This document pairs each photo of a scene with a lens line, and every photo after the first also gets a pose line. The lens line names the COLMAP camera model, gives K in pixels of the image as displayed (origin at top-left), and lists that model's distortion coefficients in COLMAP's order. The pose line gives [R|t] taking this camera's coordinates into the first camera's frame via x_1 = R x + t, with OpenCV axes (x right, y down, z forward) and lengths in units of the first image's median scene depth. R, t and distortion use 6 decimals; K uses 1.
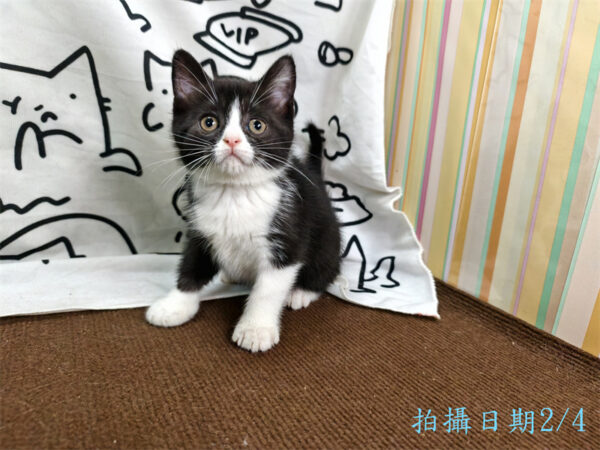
lens RADIAL K [[415.7, 0, 299.5], [0, 415.7, 209.9], [0, 0, 1]] dist [0.006821, -0.000571]
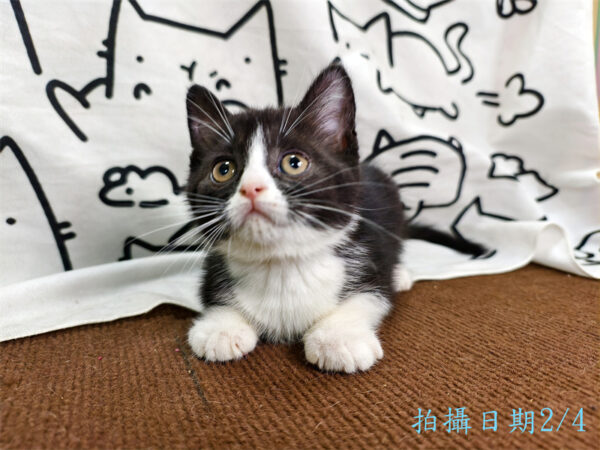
lens RADIAL K [[401.4, 0, 300.9], [0, 401.4, 240.8], [0, 0, 1]] dist [-0.038378, -0.002261]
pose [[0.993875, -0.064519, -0.089723, -0.389062], [0.063283, 0.997858, -0.016554, 0.132869], [0.090599, 0.010774, 0.995829, 0.182060]]
